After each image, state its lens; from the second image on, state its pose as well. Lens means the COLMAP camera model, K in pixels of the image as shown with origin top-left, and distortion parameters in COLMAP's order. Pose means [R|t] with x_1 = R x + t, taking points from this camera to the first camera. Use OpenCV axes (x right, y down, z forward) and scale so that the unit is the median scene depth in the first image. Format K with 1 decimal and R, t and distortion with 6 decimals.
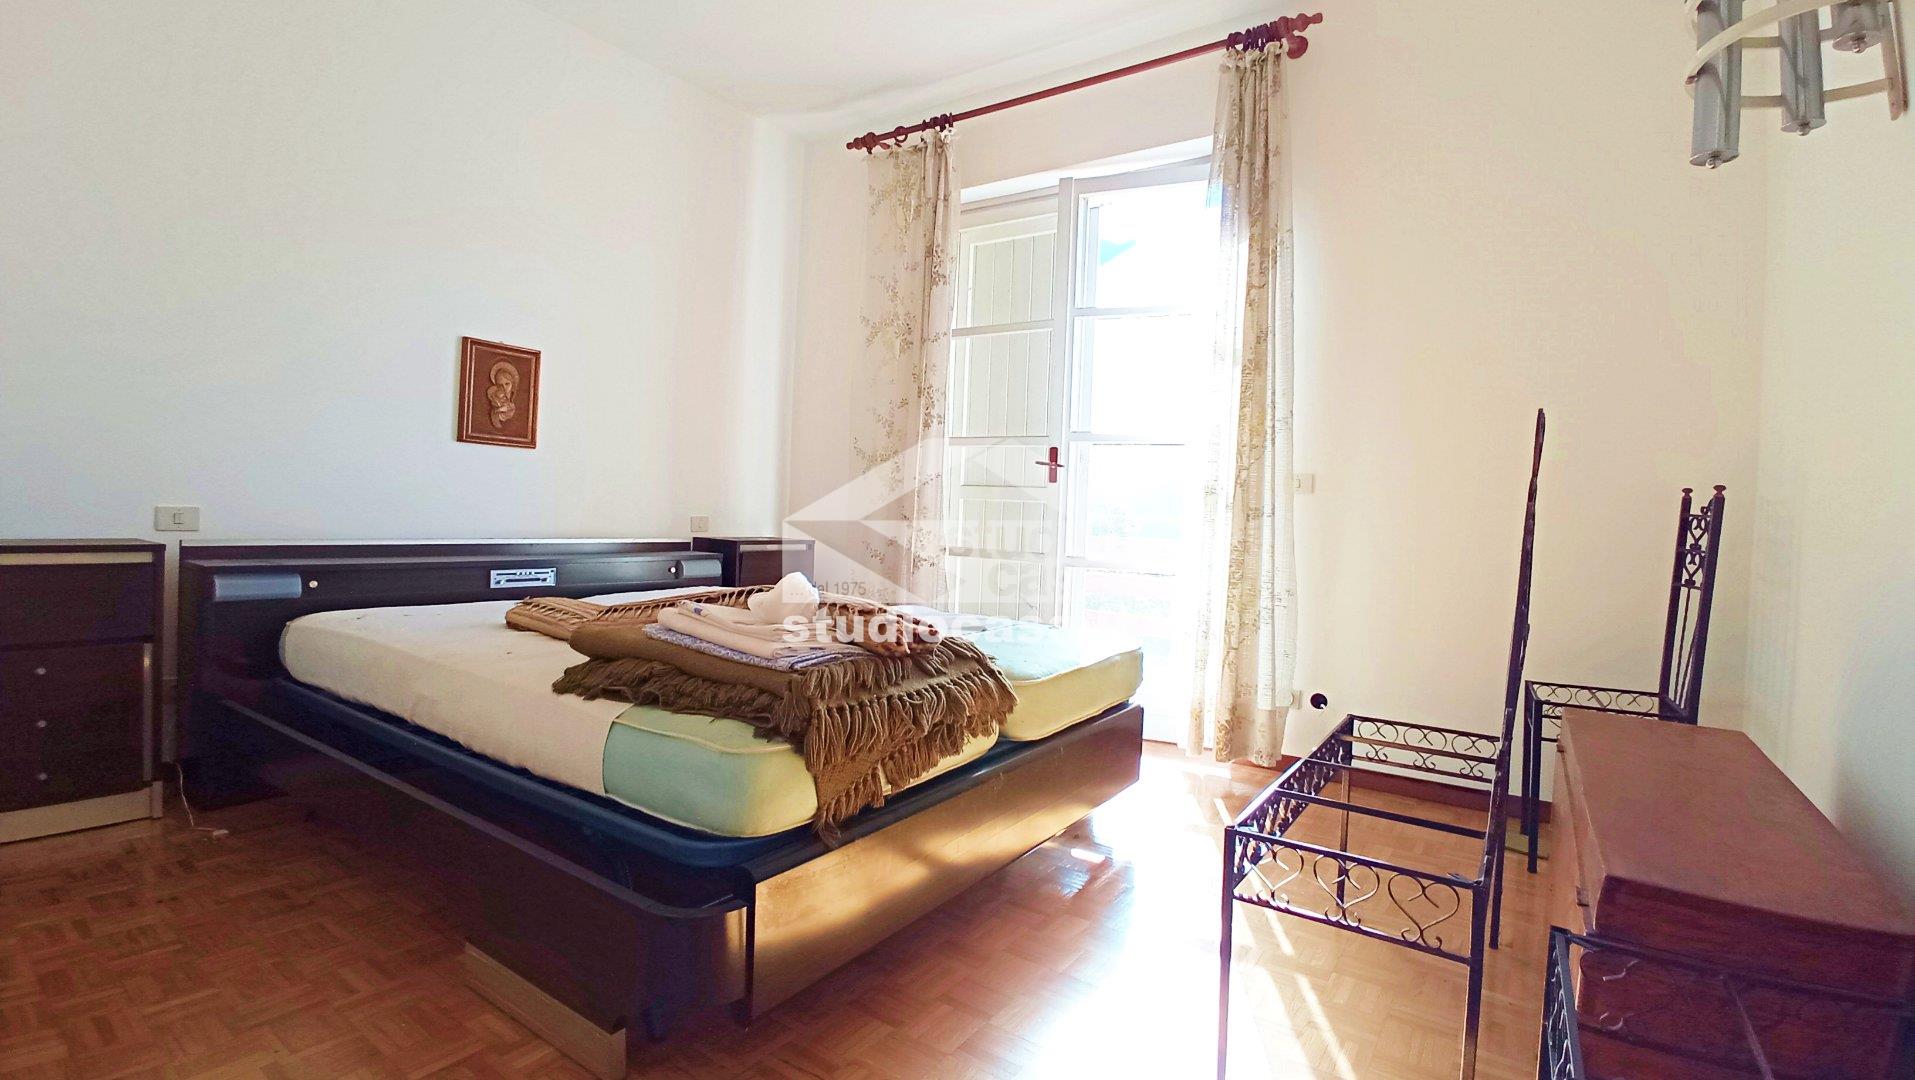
lens RADIAL K [[863.2, 0, 960.0], [0, 863.2, 536.4], [0, 0, 1]] dist [-0.032350, 0.006751]
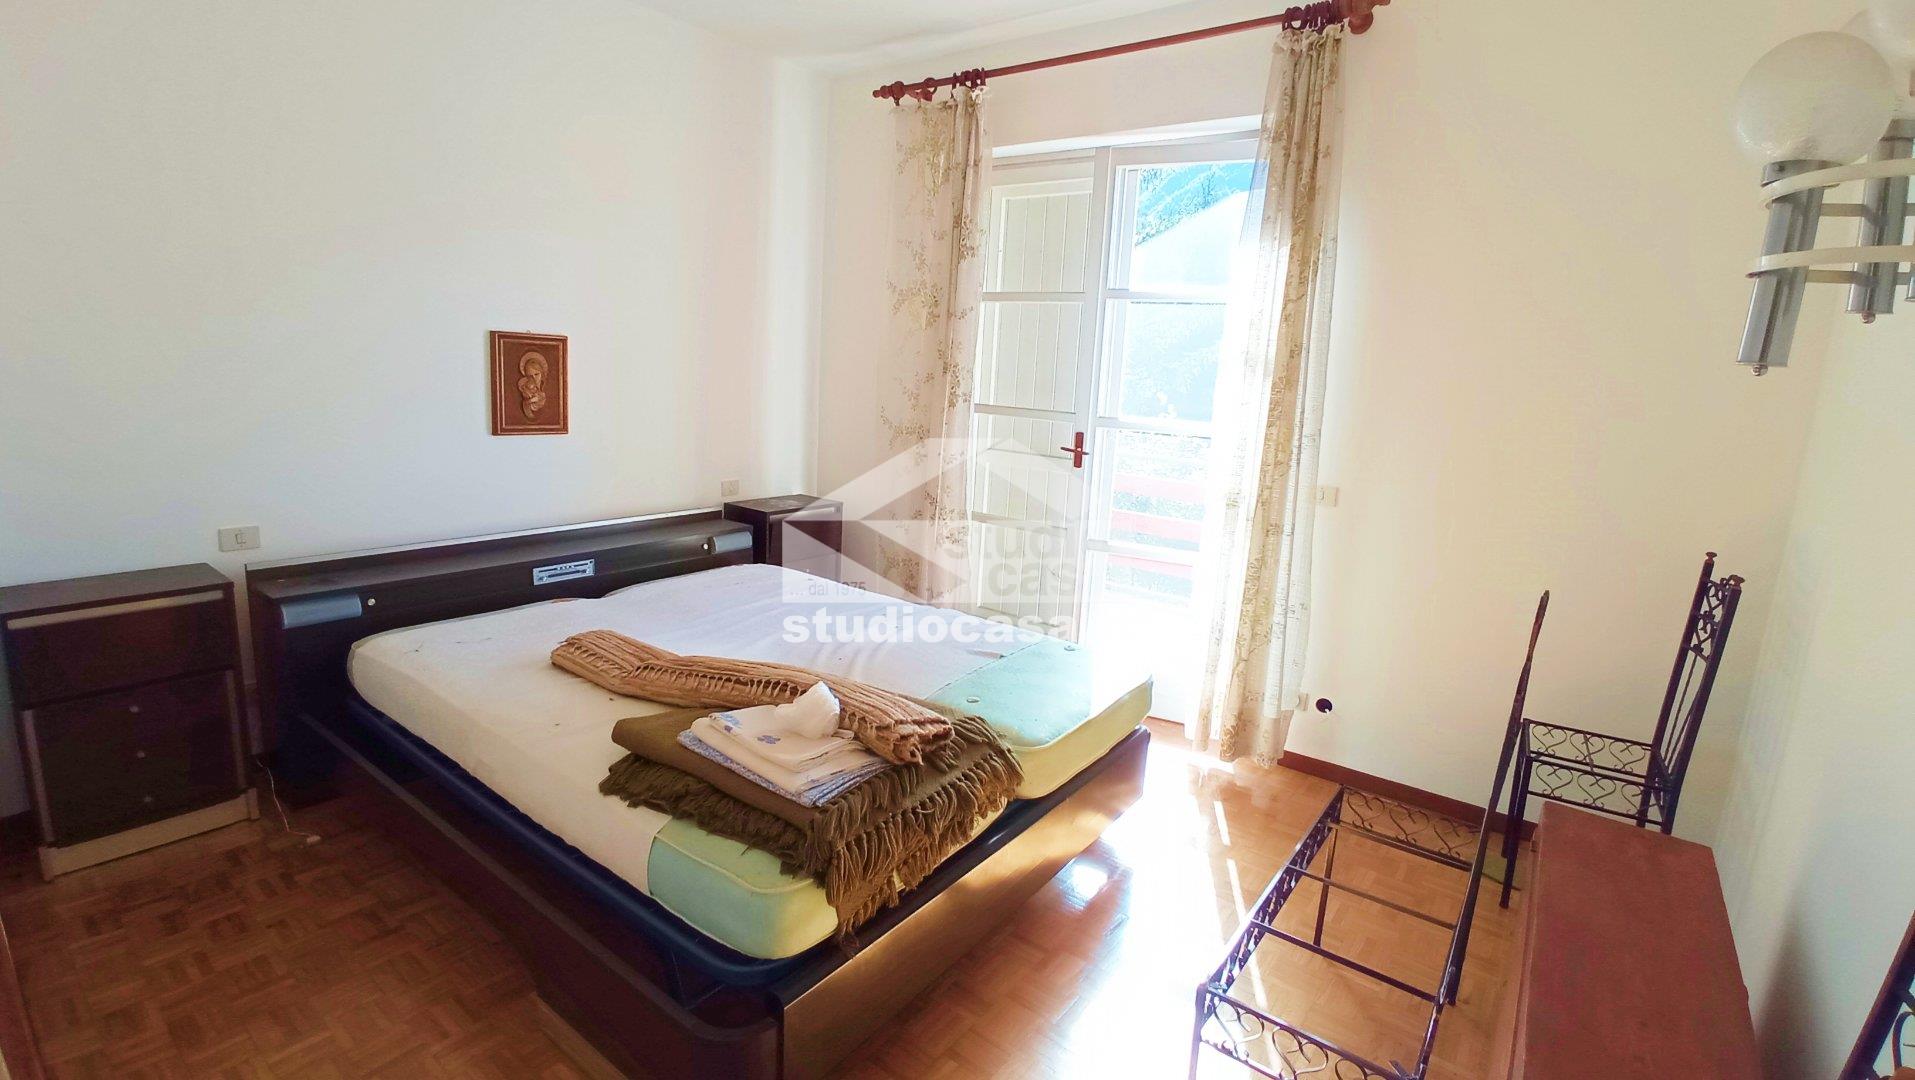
lens RADIAL K [[865.6, 0, 959.0], [0, 865.6, 530.3], [0, 0, 1]] dist [-0.042577, 0.017858]
pose [[0.999070, 0.022438, -0.036808, 0.010989], [-0.016081, 0.986210, 0.164716, -0.188387], [0.039997, -0.163971, 0.985654, -0.007893]]
